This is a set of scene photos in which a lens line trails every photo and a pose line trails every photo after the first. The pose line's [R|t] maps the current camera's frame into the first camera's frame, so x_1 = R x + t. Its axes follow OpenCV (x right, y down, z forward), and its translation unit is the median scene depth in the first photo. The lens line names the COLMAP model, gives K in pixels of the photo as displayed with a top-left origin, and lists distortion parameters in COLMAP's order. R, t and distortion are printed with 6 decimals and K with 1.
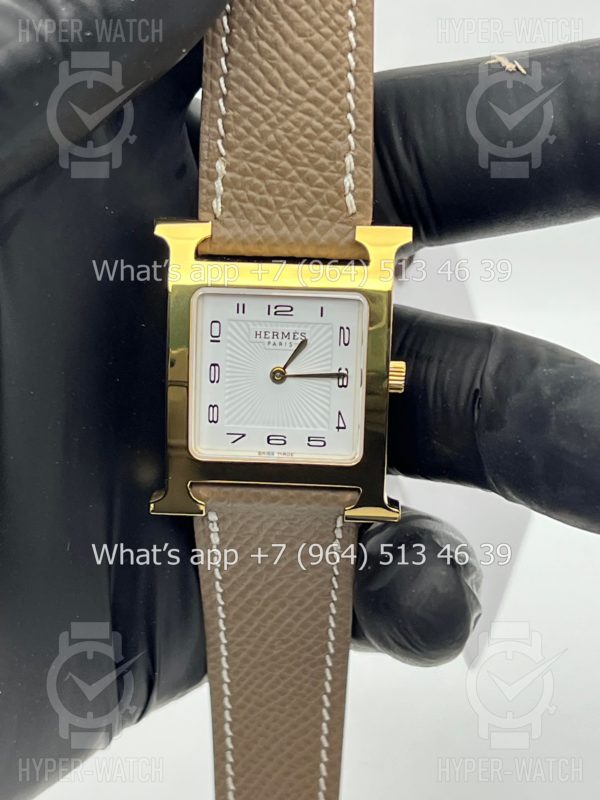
lens RADIAL K [[1767.0, 0, 295.9], [0, 1767.0, 402.4], [0, 0, 1]] dist [0.253156, 0.000000]
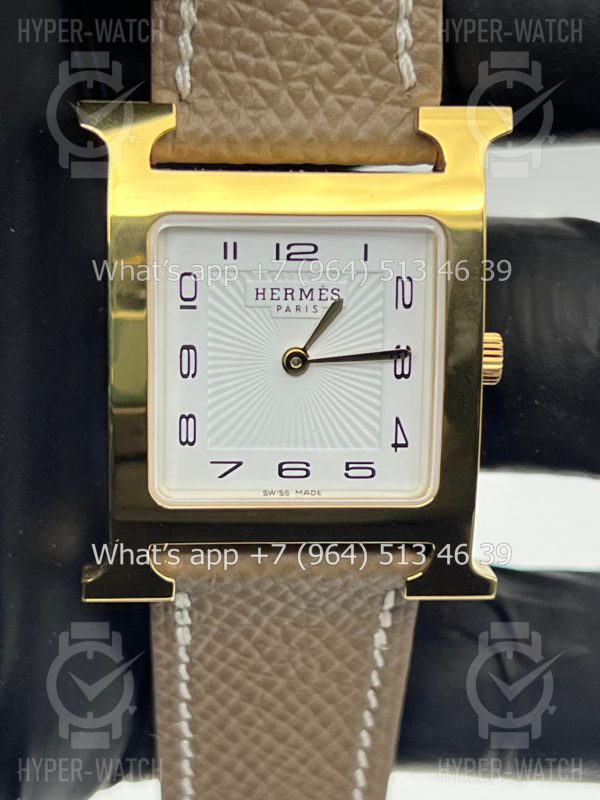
lens RADIAL K [[1767.0, 0, 286.8], [0, 1767.0, 396.5], [0, 0, 1]] dist [0.253156, 0.000000]
pose [[0.994054, -0.033590, 0.103577, -0.075386], [0.036265, 0.999053, -0.024058, 0.010899], [-0.102671, 0.027671, 0.994330, 0.407559]]
